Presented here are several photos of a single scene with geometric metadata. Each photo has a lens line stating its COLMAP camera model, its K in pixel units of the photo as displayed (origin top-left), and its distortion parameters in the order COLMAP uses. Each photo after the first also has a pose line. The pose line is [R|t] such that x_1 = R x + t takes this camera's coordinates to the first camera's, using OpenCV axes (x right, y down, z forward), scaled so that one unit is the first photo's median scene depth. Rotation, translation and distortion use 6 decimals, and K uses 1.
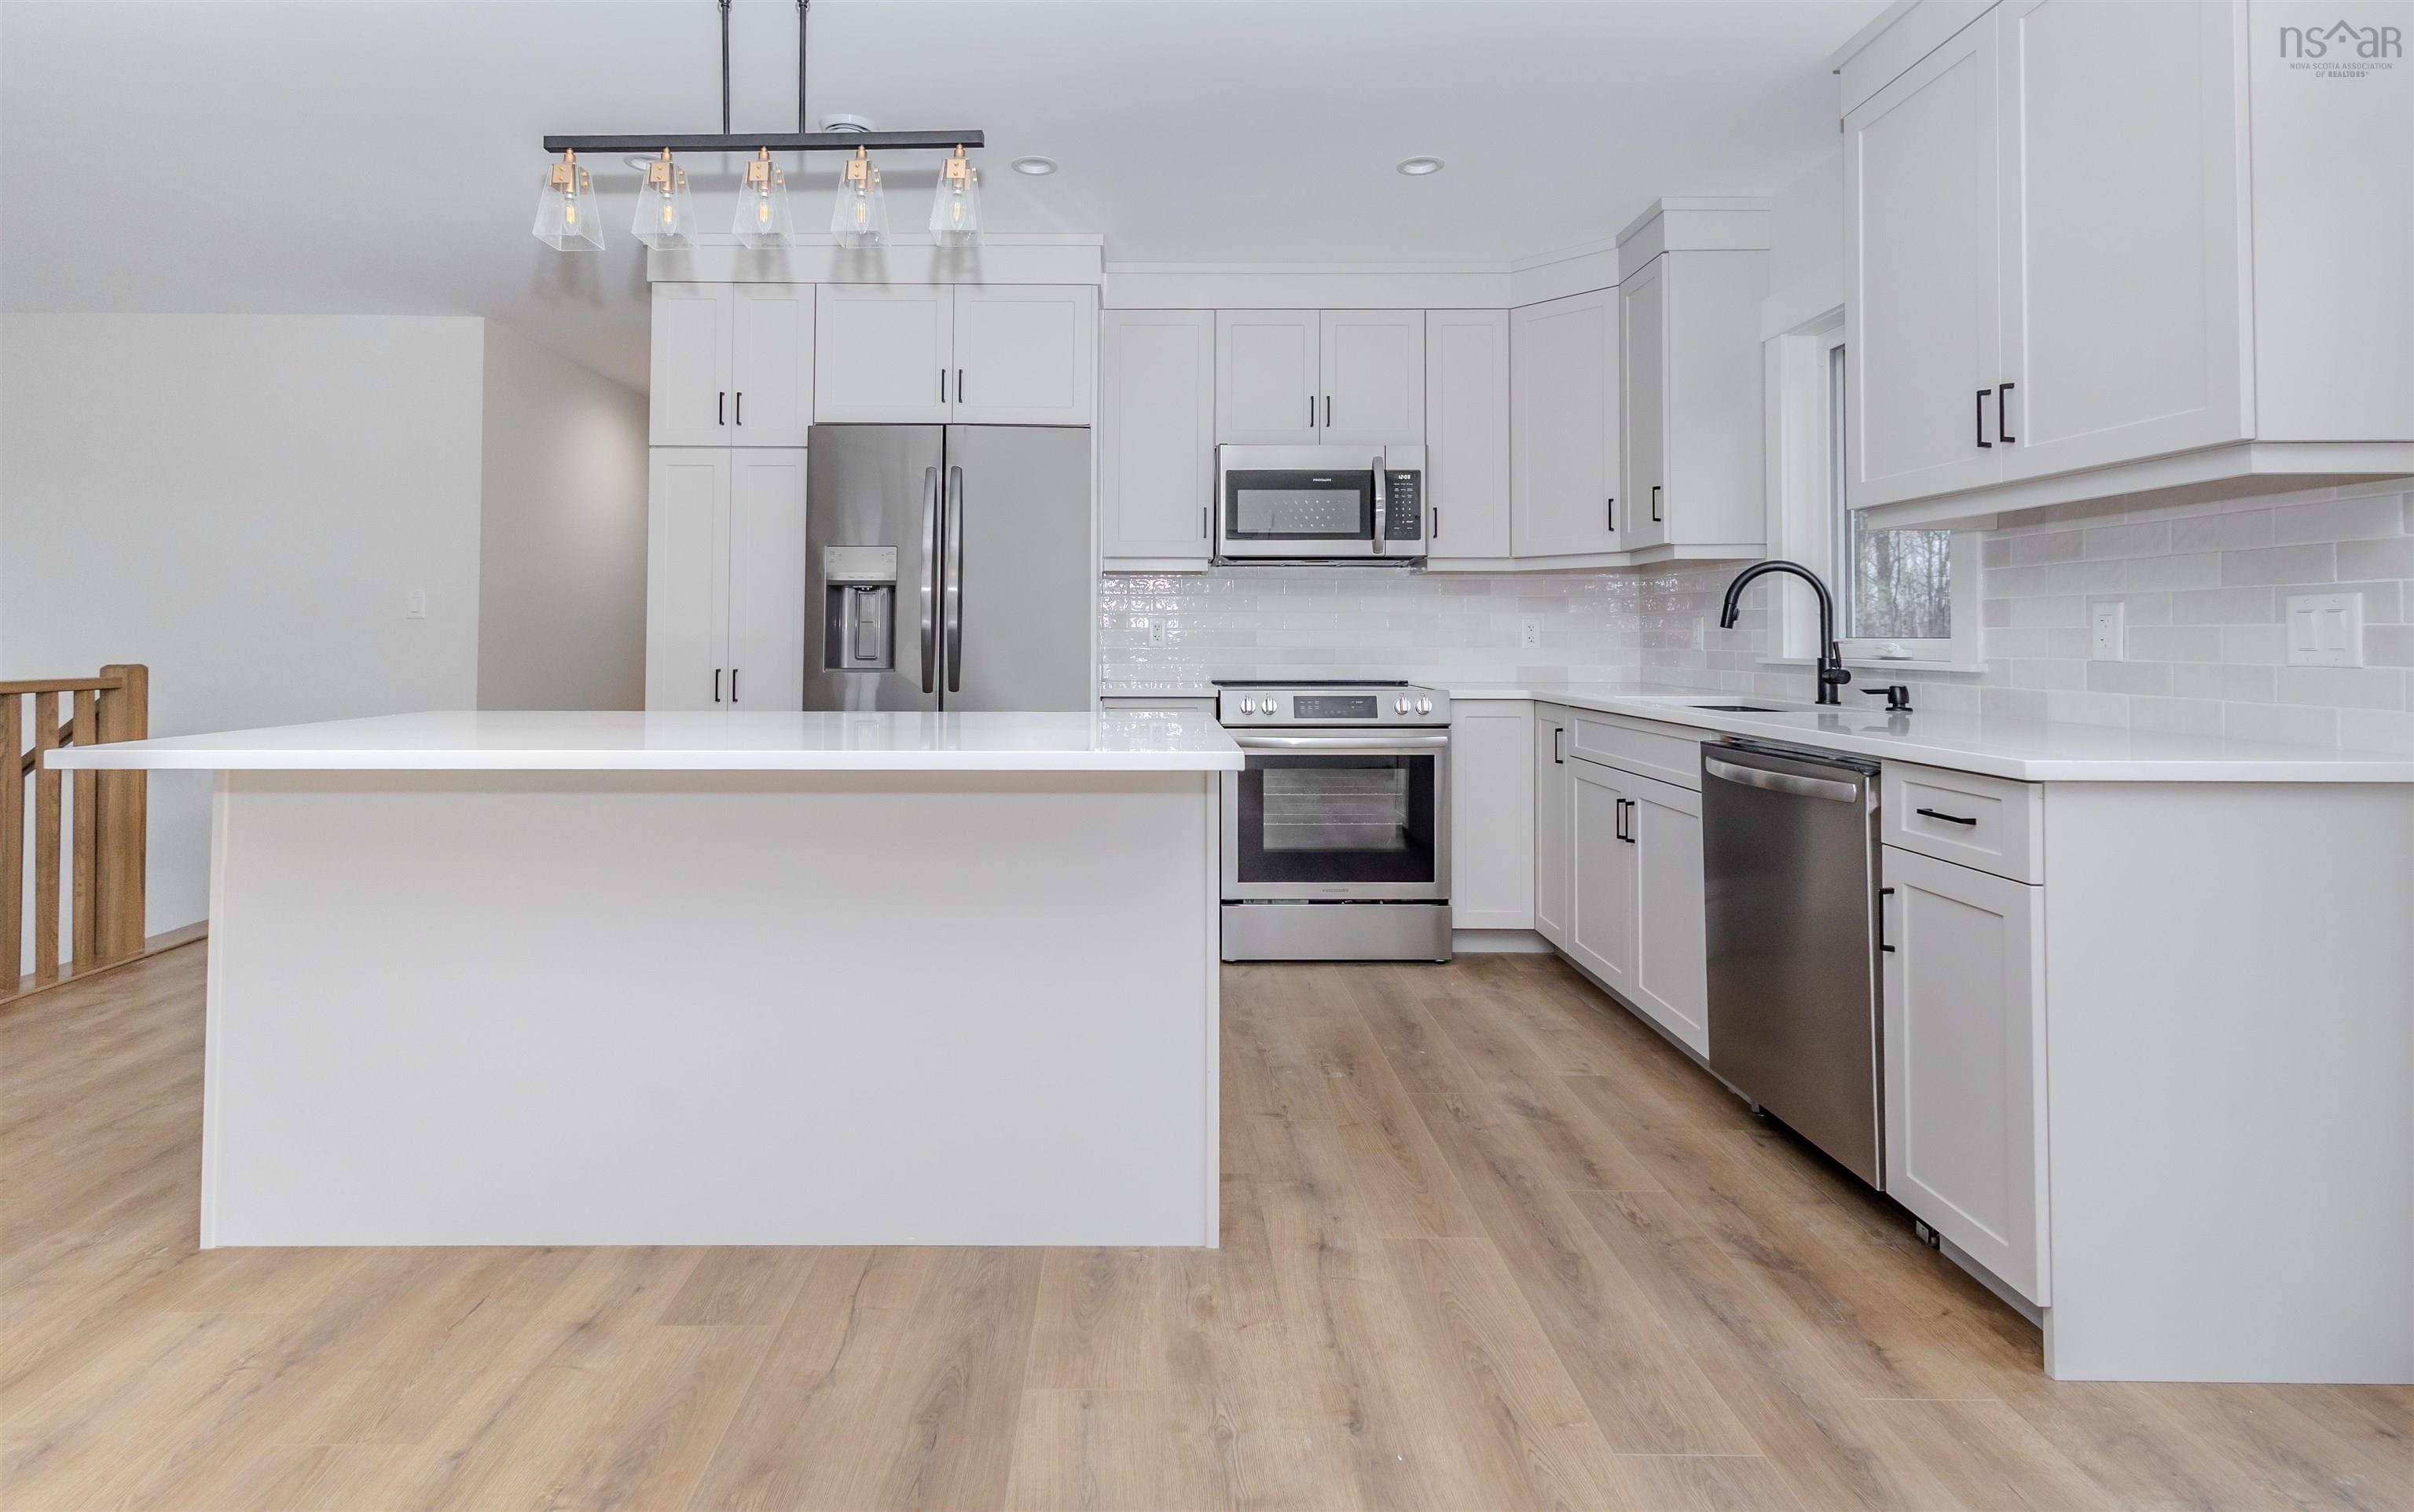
lens RADIAL K [[1159.1, 0, 1139.8], [0, 1159.1, 613.4], [0, 0, 1]] dist [0.009578, -0.000358]
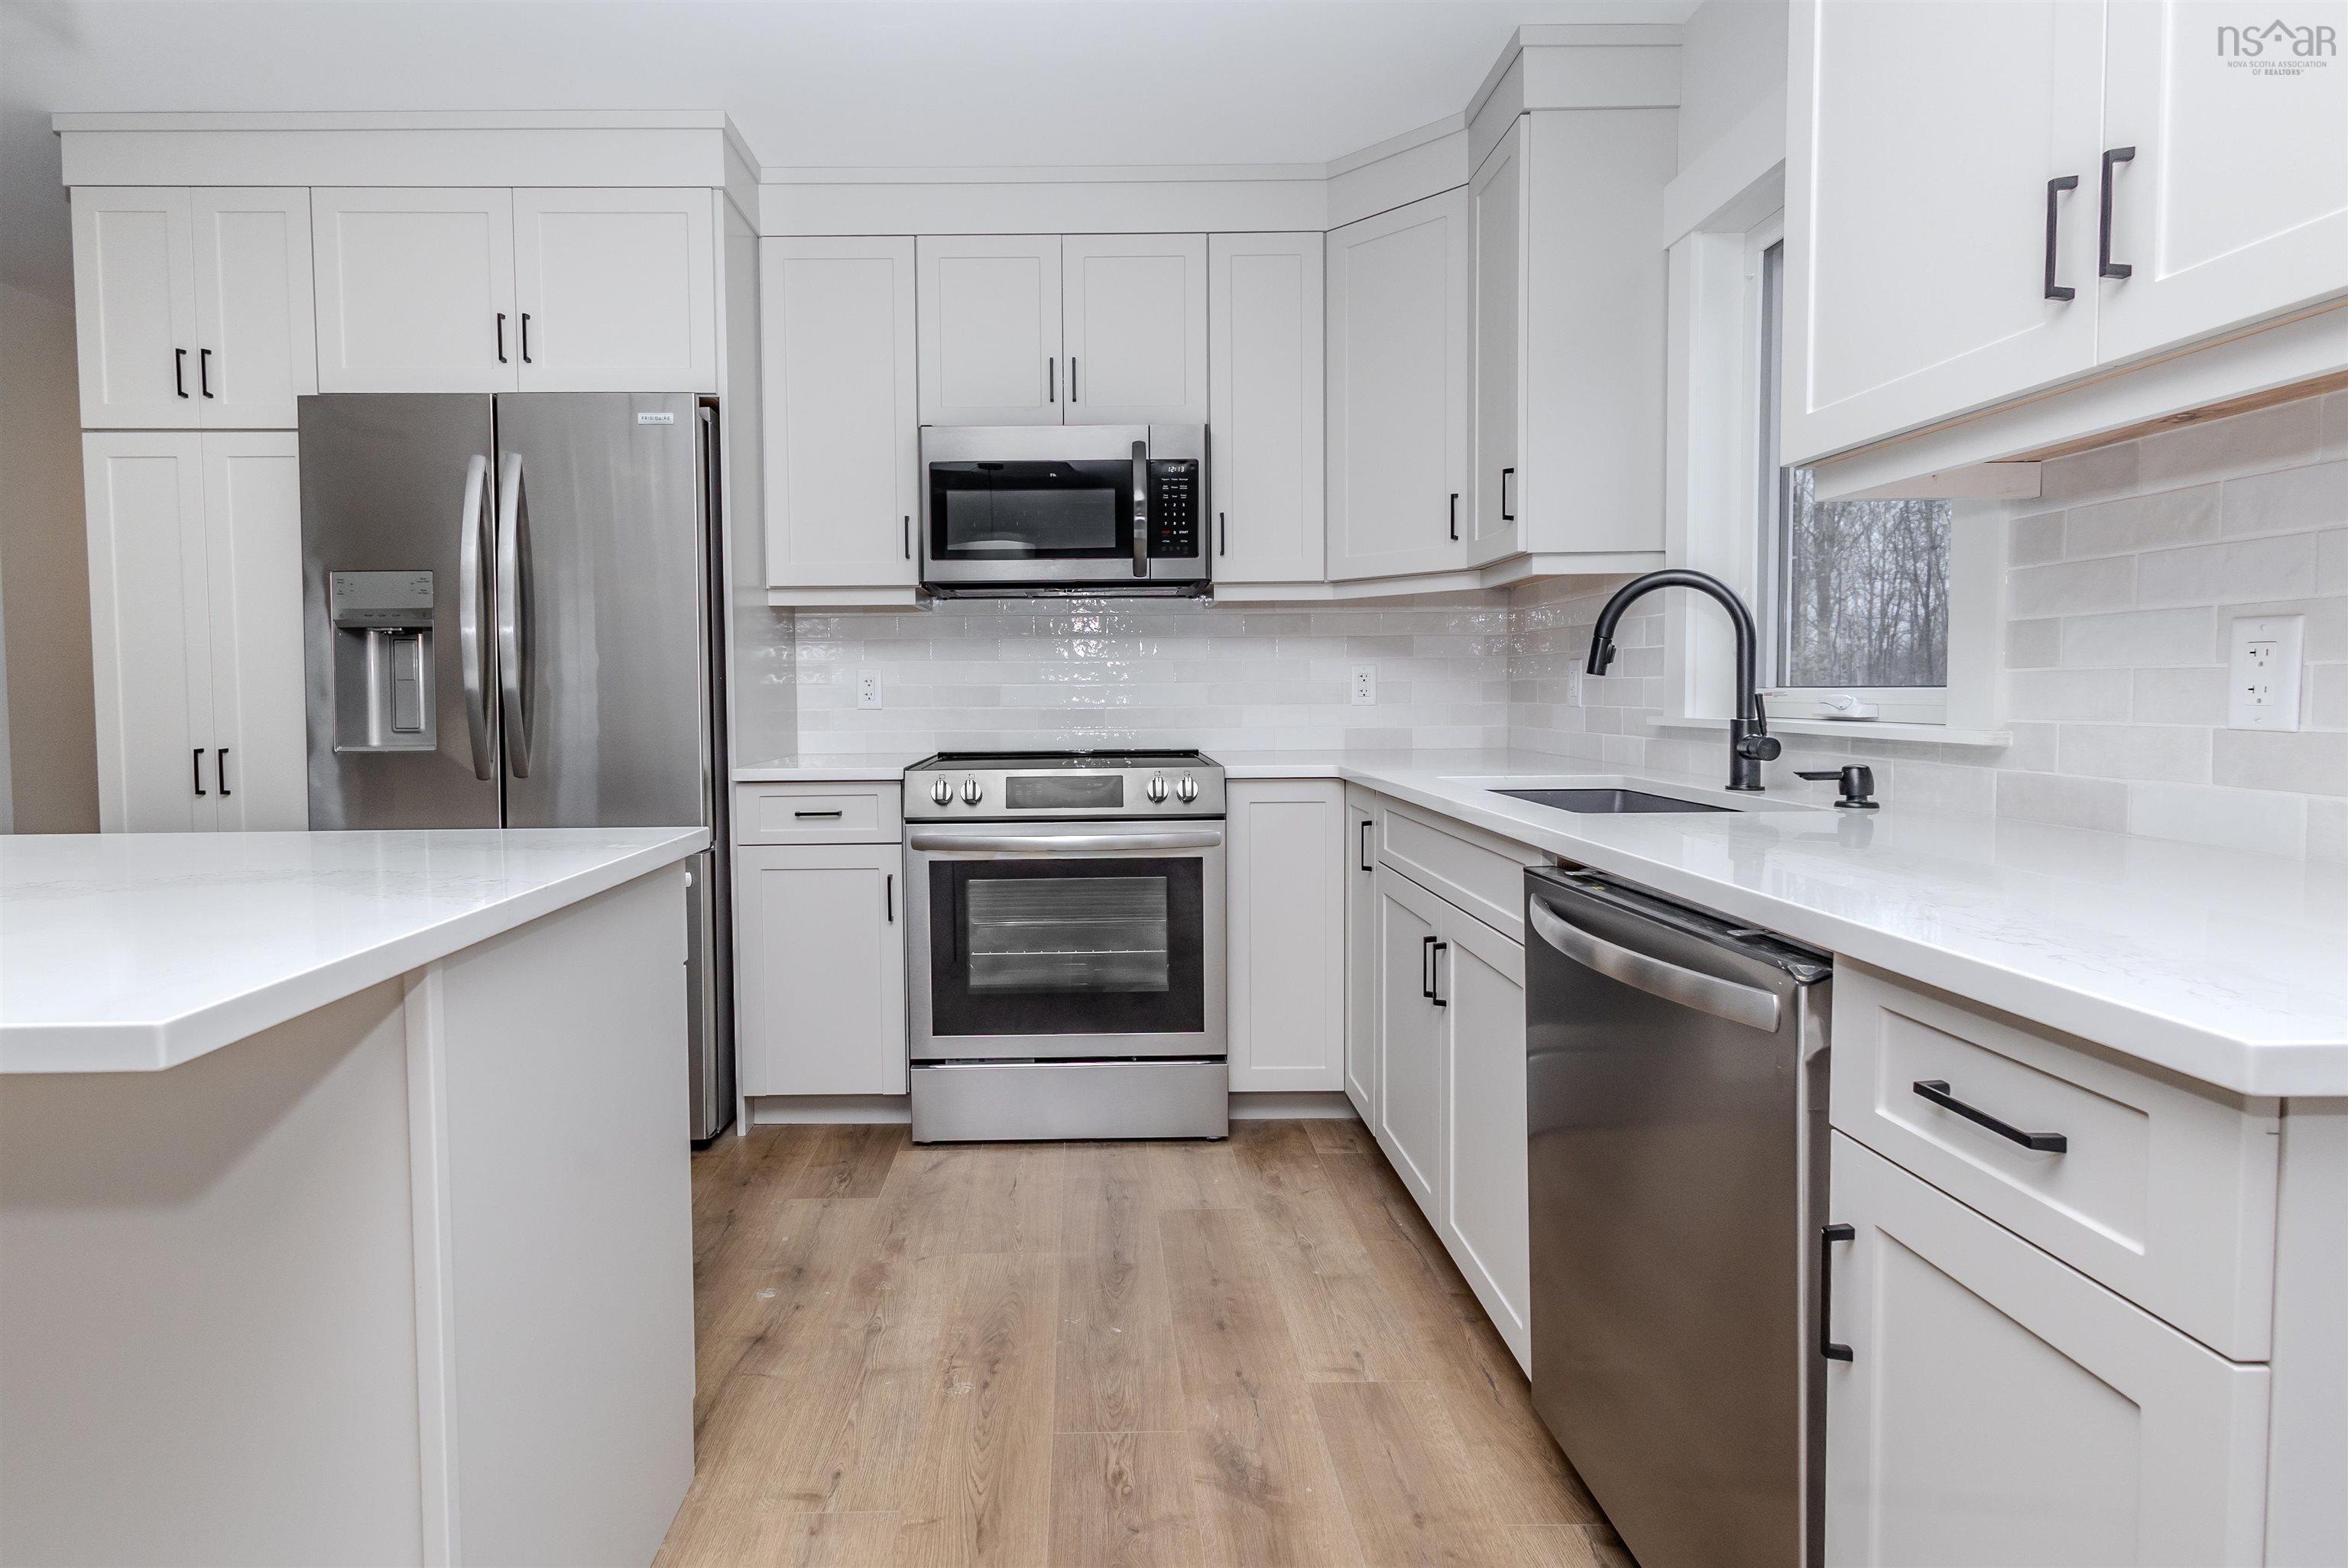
lens RADIAL K [[1162.8, 0, 1099.2], [0, 1162.8, 741.8], [0, 0, 1]] dist [0.009803, -0.000160]
pose [[0.999813, -0.012053, 0.015108, 0.209677], [0.011052, 0.997842, 0.064719, 0.004528], [-0.015855, -0.064540, 0.997789, 0.338259]]
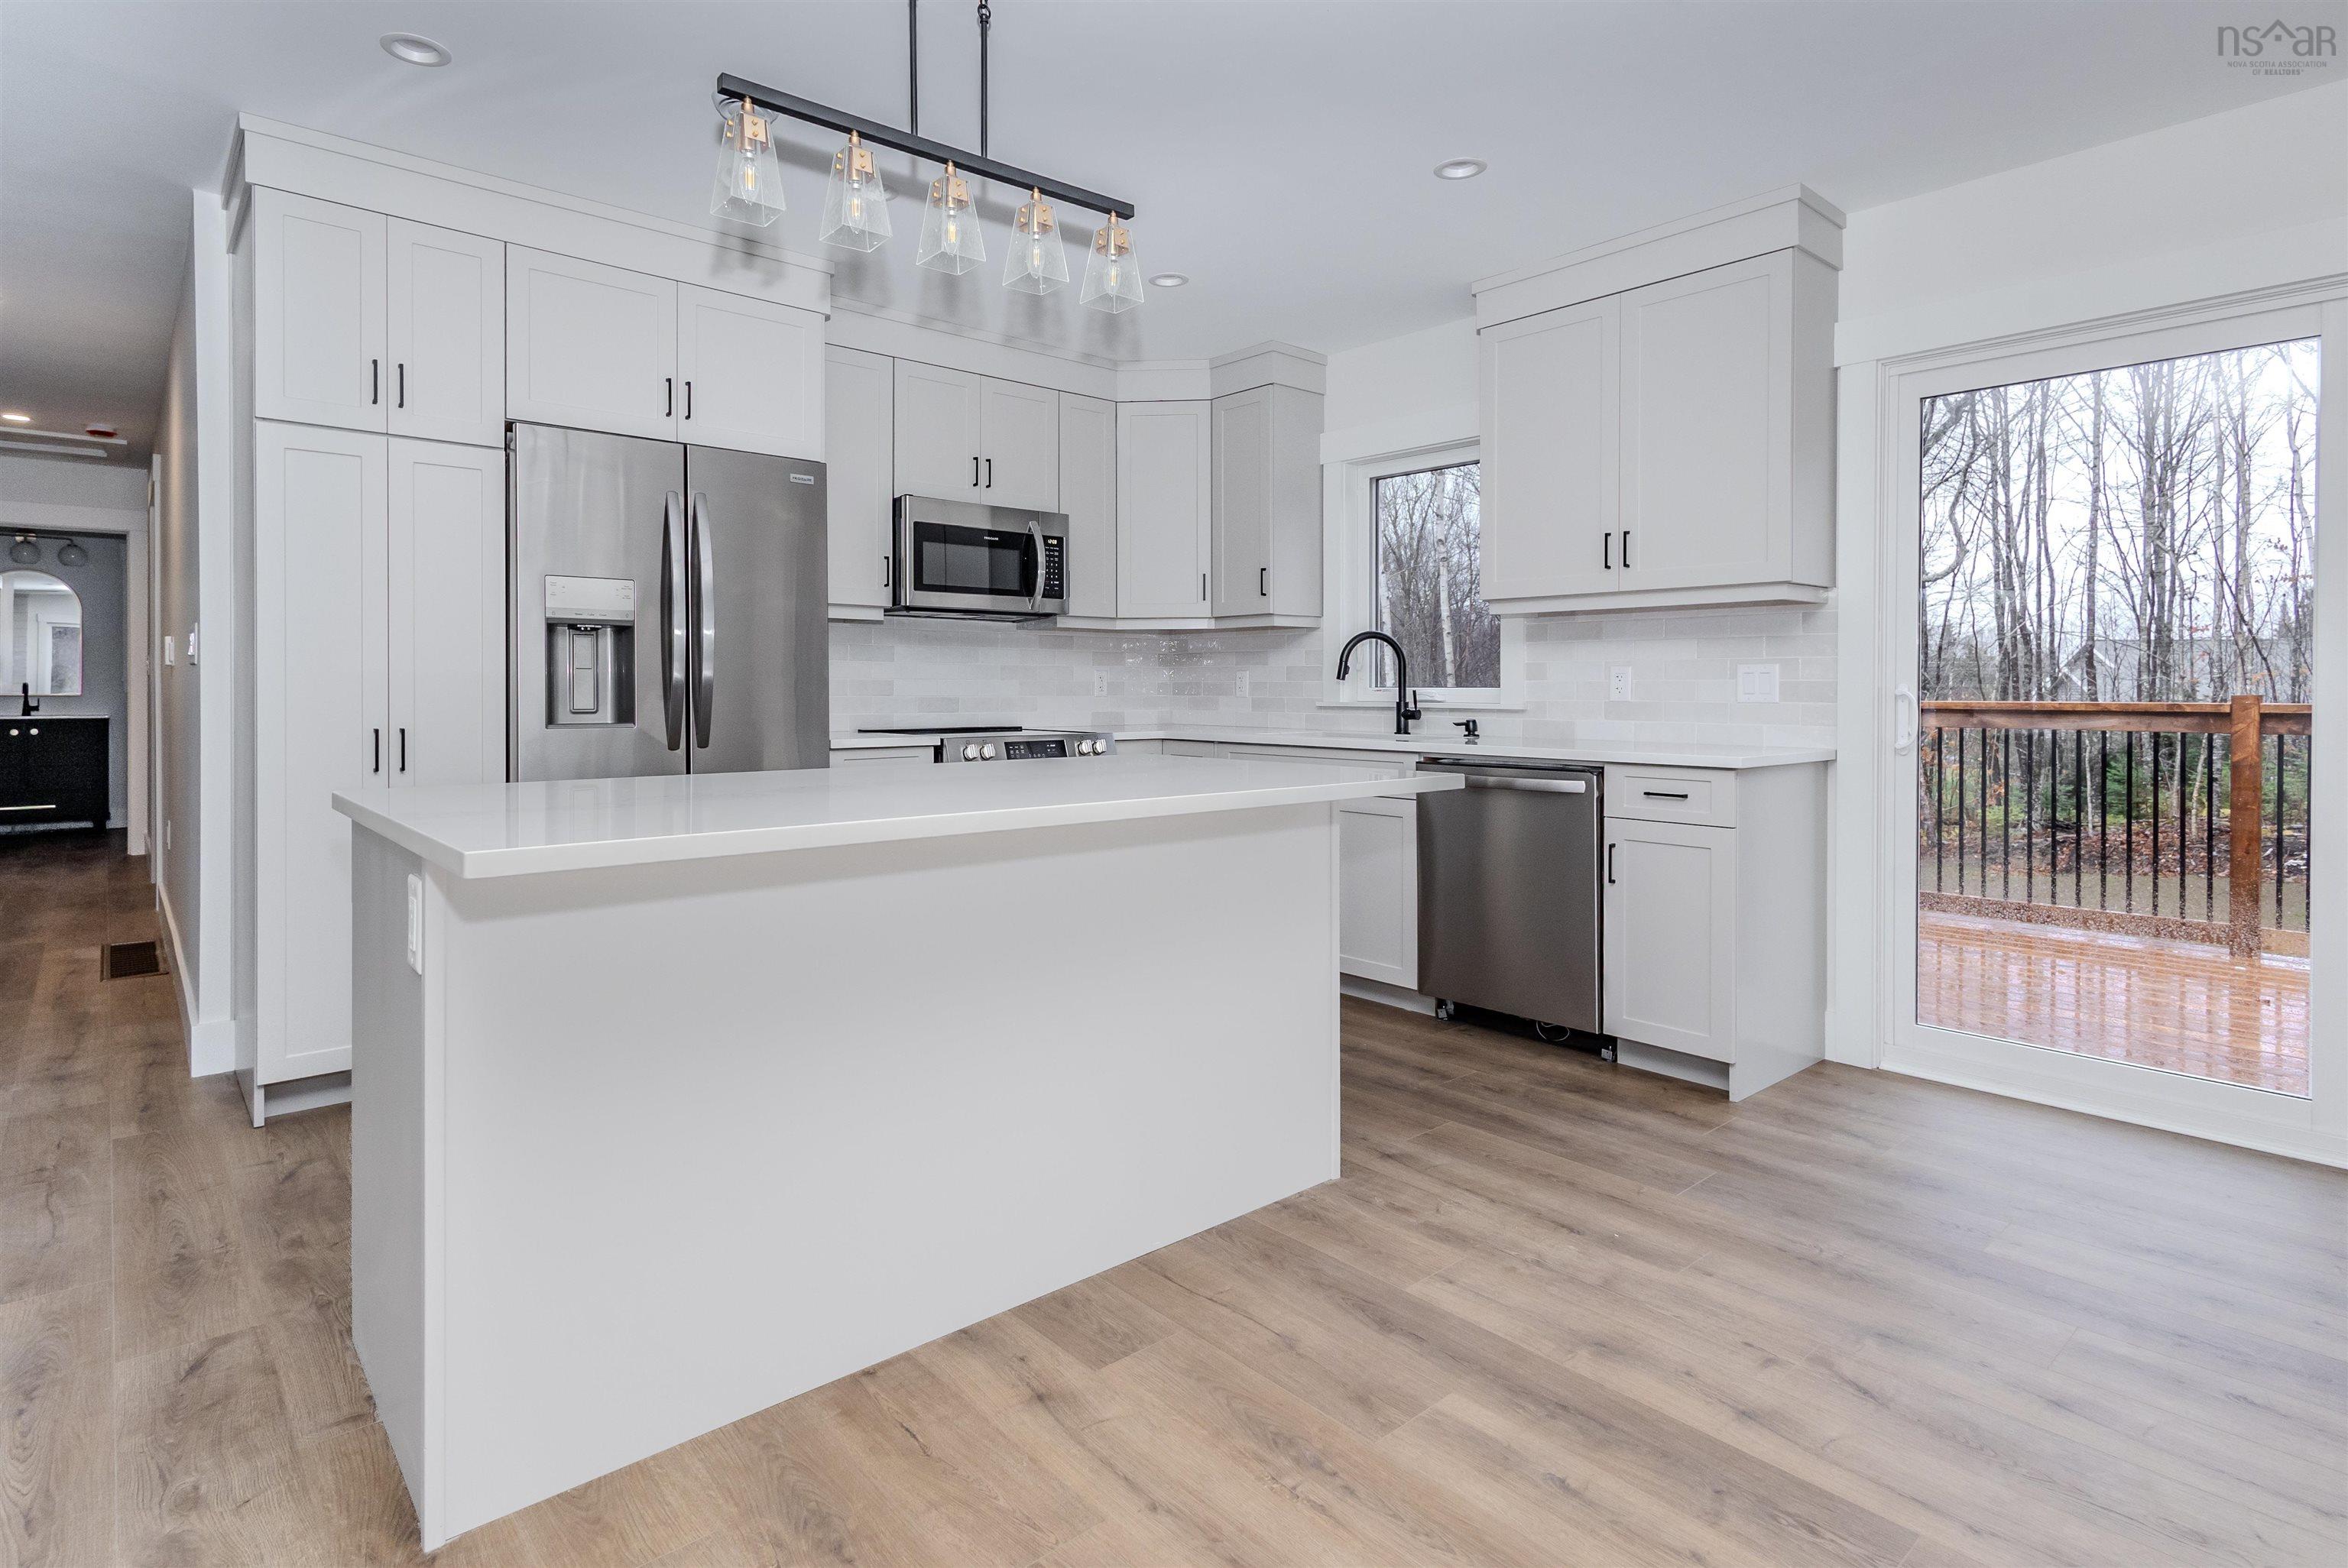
lens RADIAL K [[1191.4, 0, 1089.6], [0, 1191.4, 695.3], [0, 0, 1]] dist [0.006329, -0.001493]
pose [[0.771098, -0.004351, 0.636702, -0.586812], [-0.013520, 0.999639, 0.023206, 0.002519], [-0.636573, -0.026502, 0.770761, 0.123412]]
